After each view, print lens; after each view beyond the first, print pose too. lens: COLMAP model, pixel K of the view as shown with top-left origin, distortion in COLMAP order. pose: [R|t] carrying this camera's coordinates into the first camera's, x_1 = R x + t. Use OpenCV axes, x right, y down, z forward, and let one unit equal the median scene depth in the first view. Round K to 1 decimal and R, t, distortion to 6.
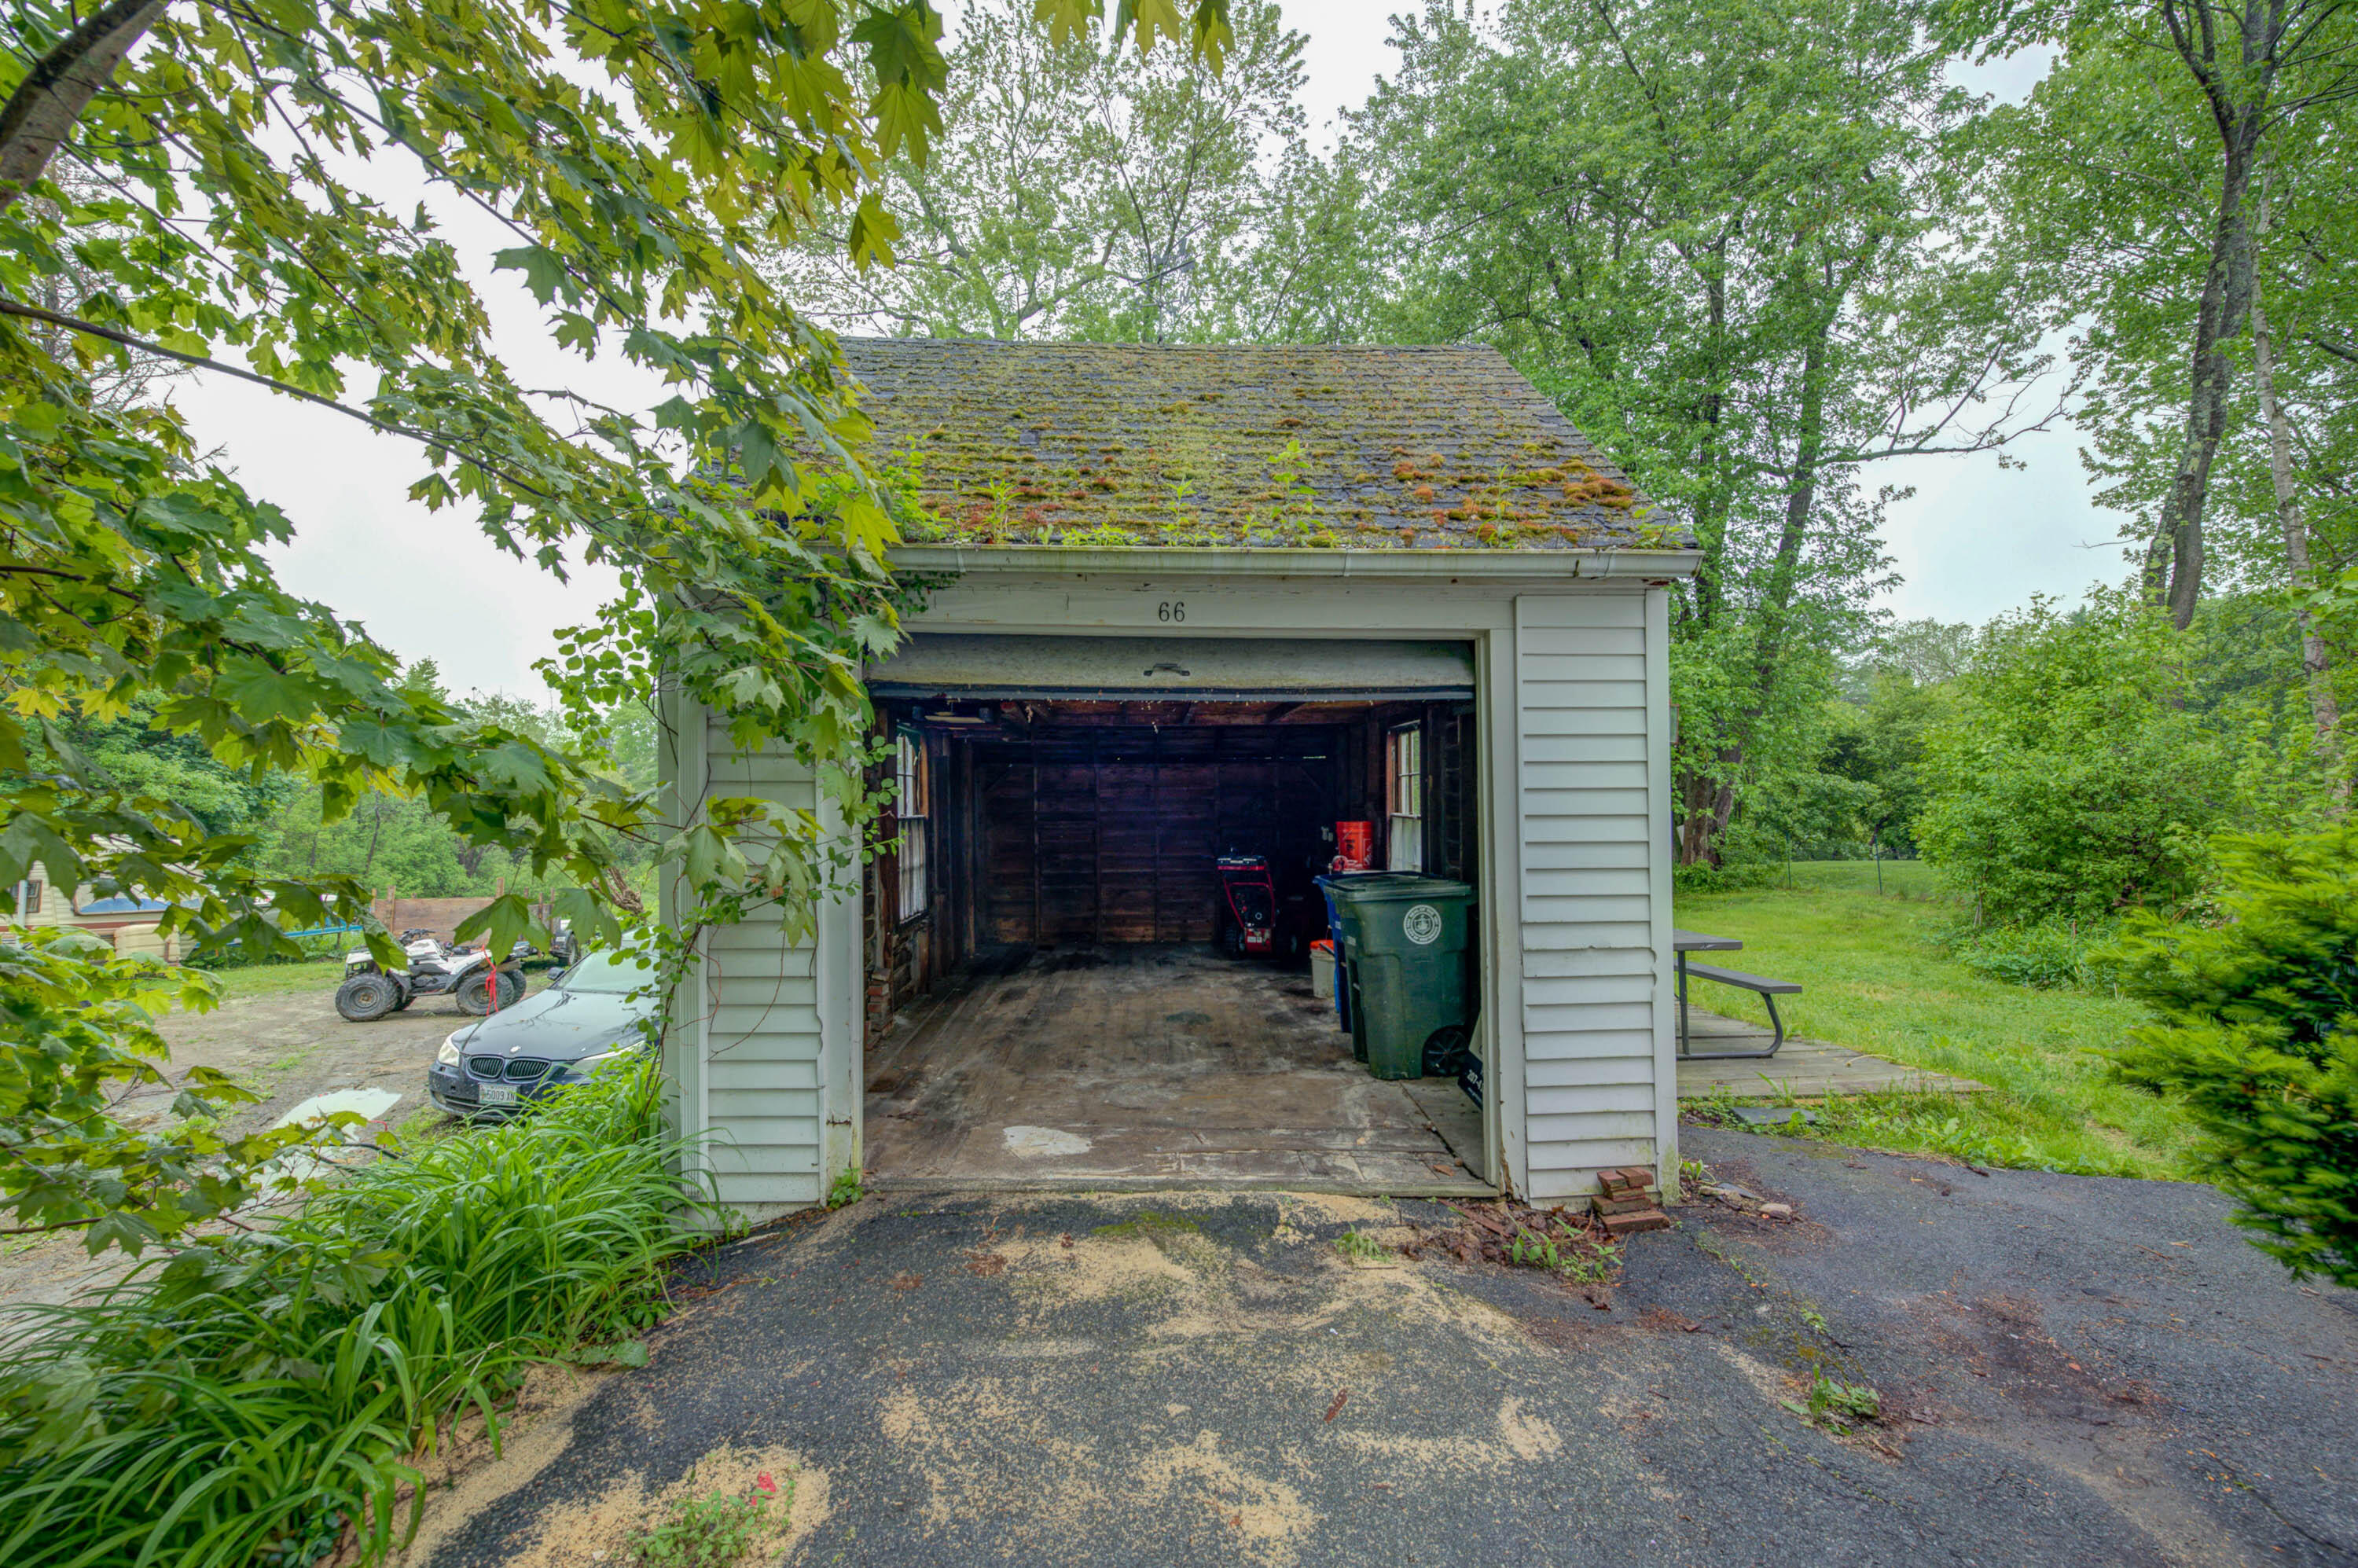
lens RADIAL K [[929.7, 0, 1177.5], [0, 929.7, 787.6], [0, 0, 1]] dist [0.000342, -0.003371]
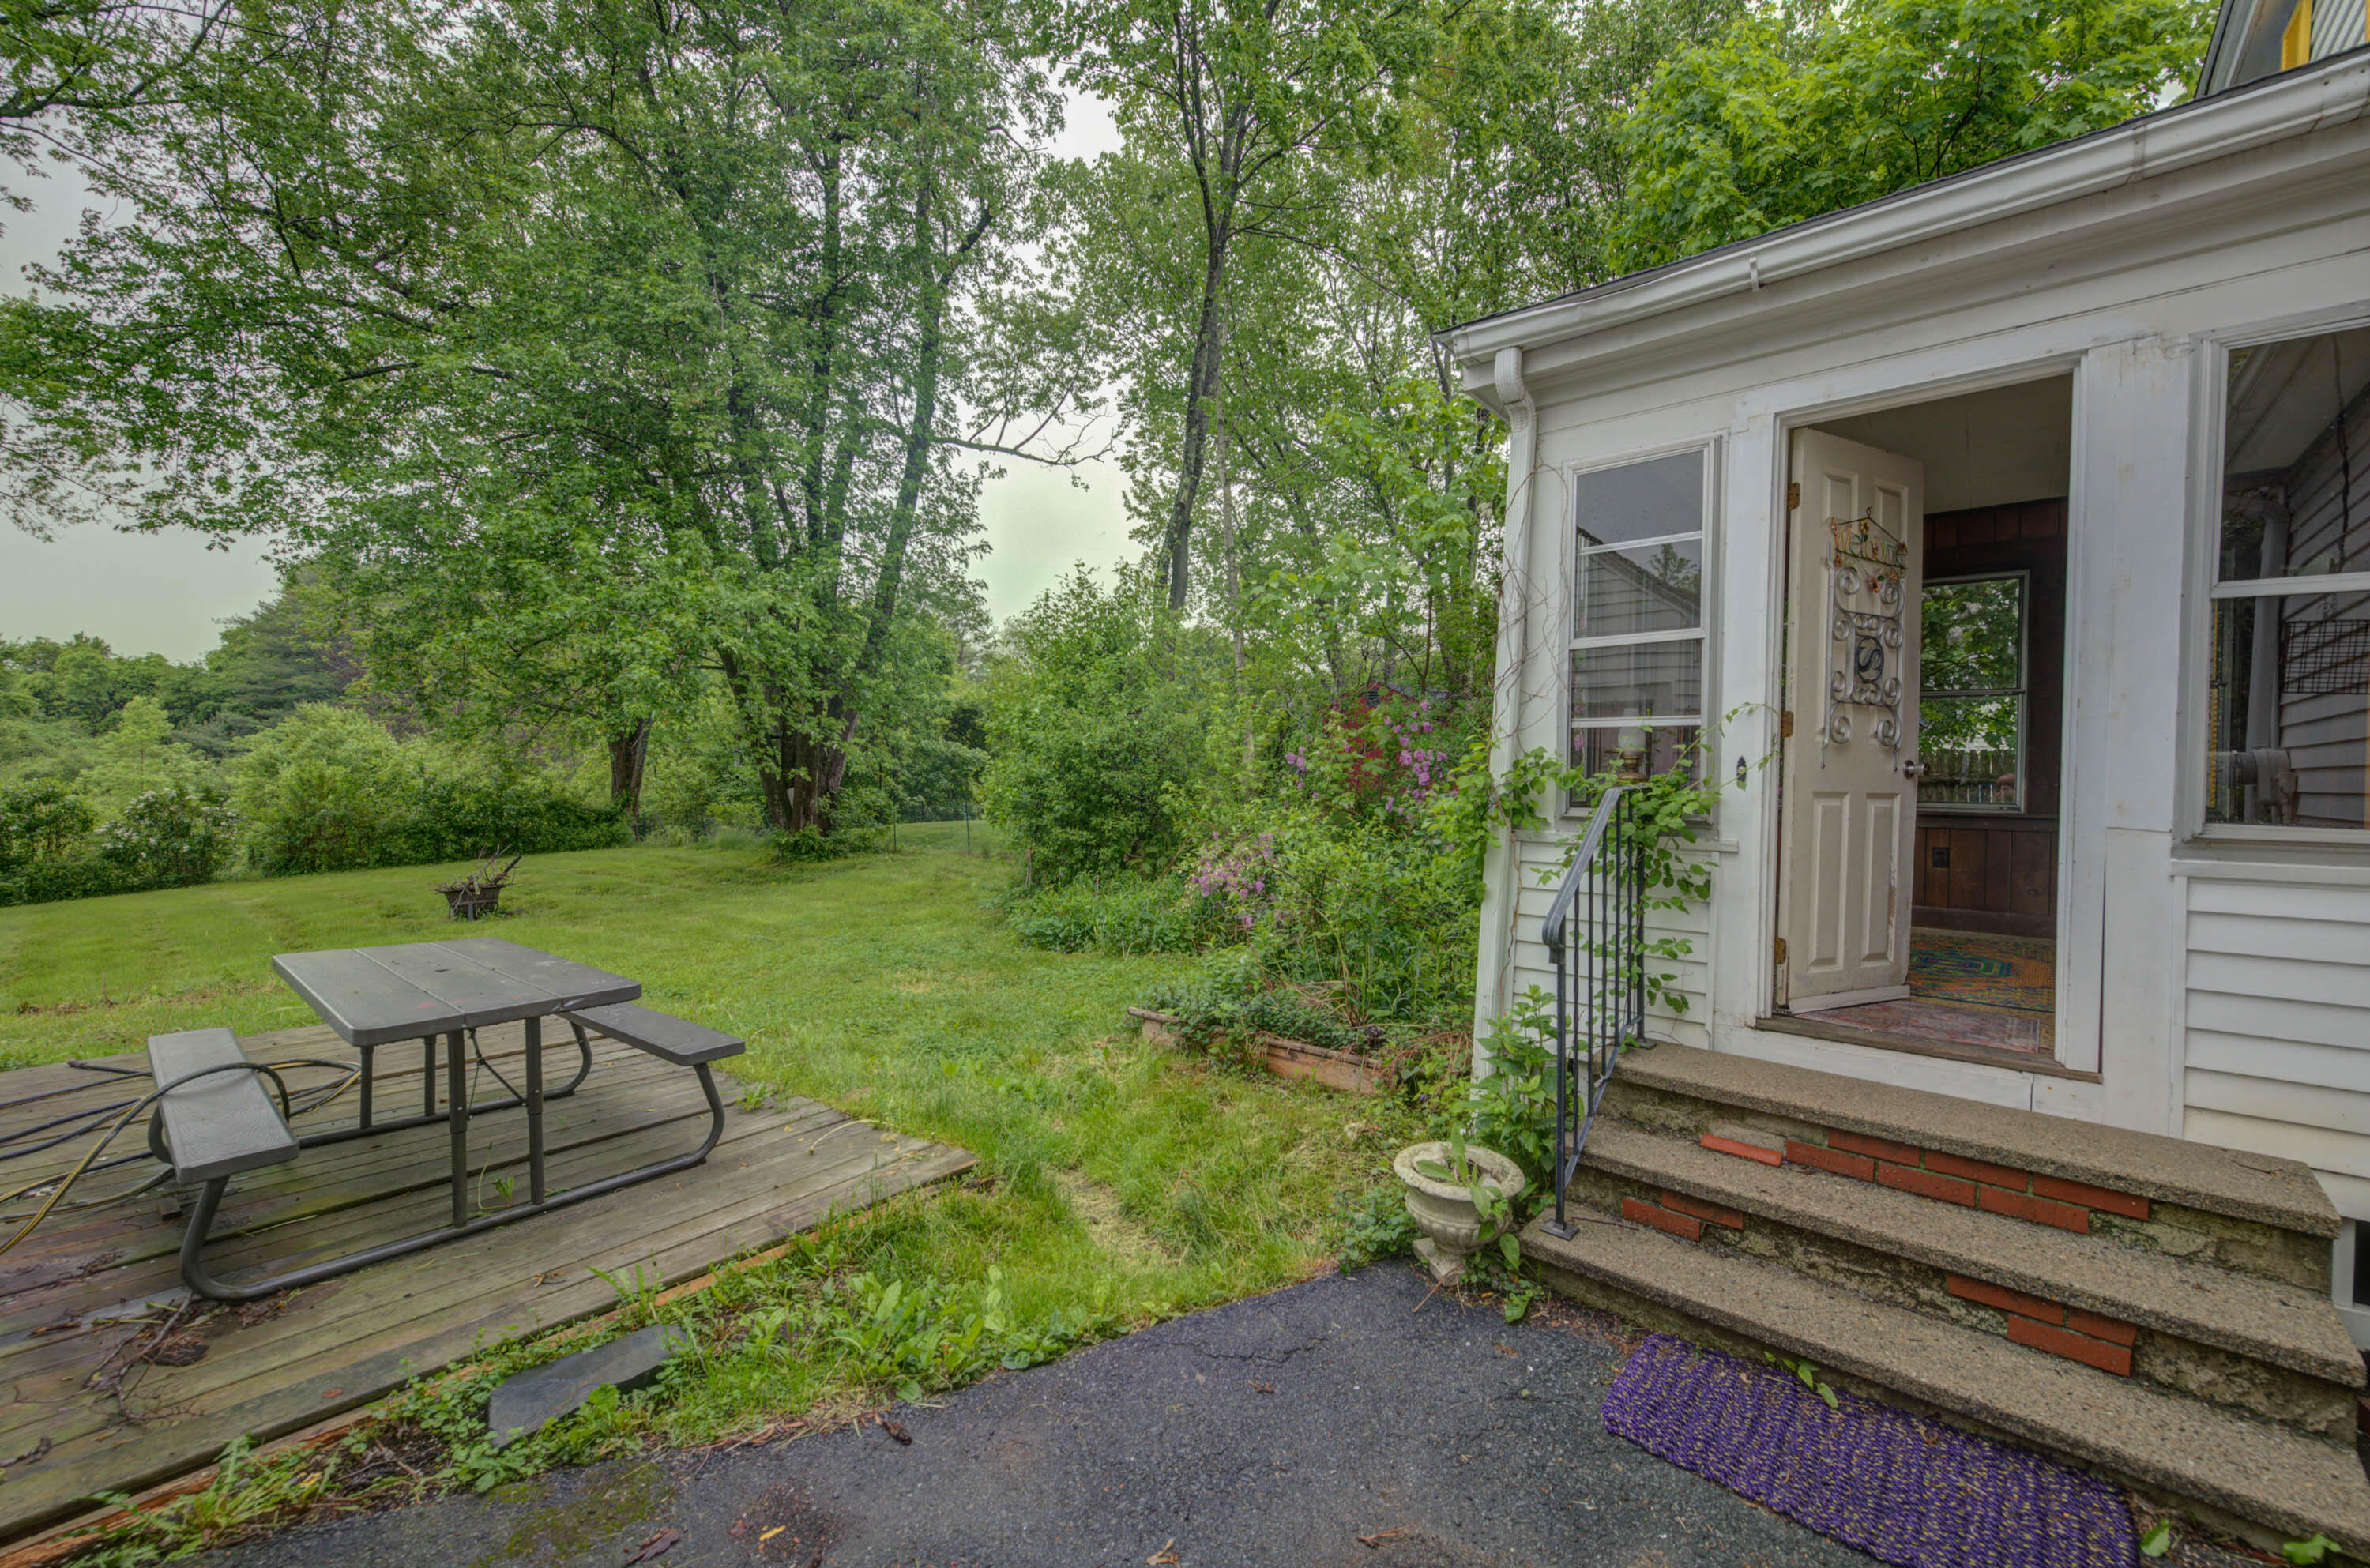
lens RADIAL K [[934.4, 0, 1183.5], [0, 934.4, 787.6], [0, 0, 1]] dist [0.000342, -0.003371]
pose [[0.667984, -0.005752, 0.744153, 0.109127], [-0.021937, 0.999383, 0.027416, 0.006010], [-0.743852, -0.034638, 0.667446, 0.101220]]
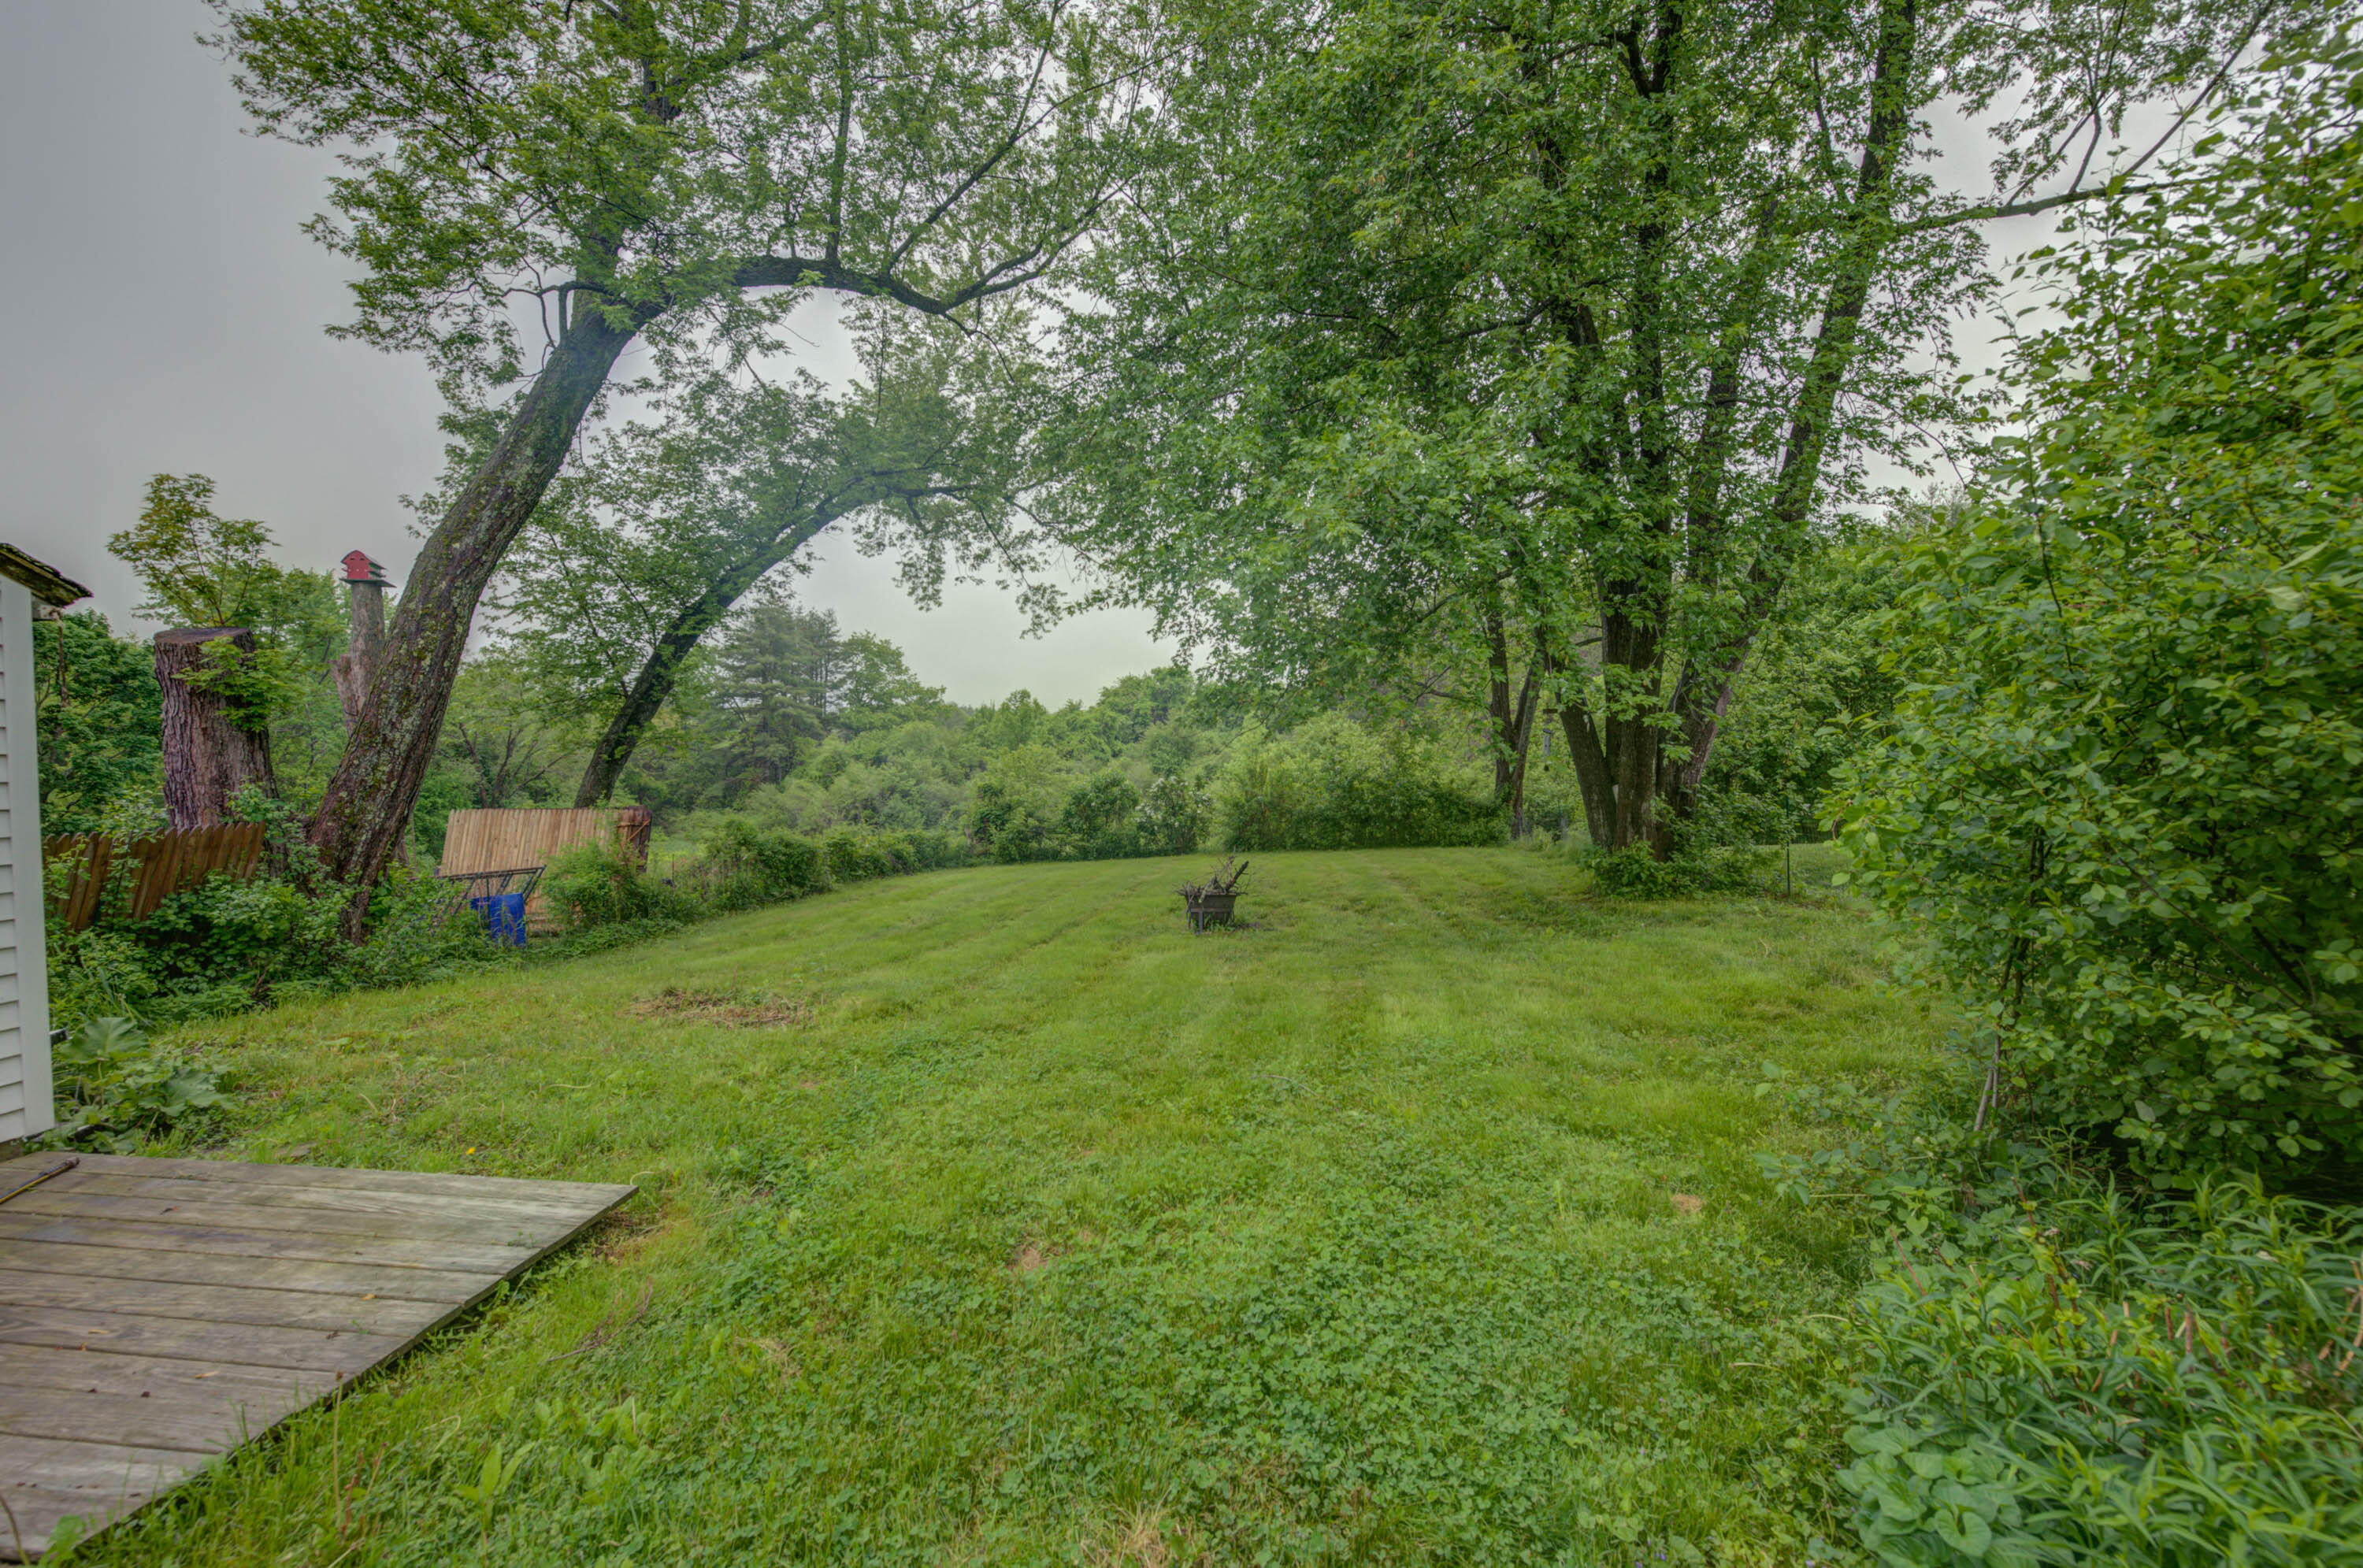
lens RADIAL K [[931.6, 0, 1180.0], [0, 931.6, 787.6], [0, 0, 1]] dist [0.000342, -0.003371]
pose [[0.989697, 0.006438, -0.143034, 0.309164], [0.000401, 0.998860, 0.047734, 0.012325], [0.143178, -0.047299, 0.988566, 0.321567]]
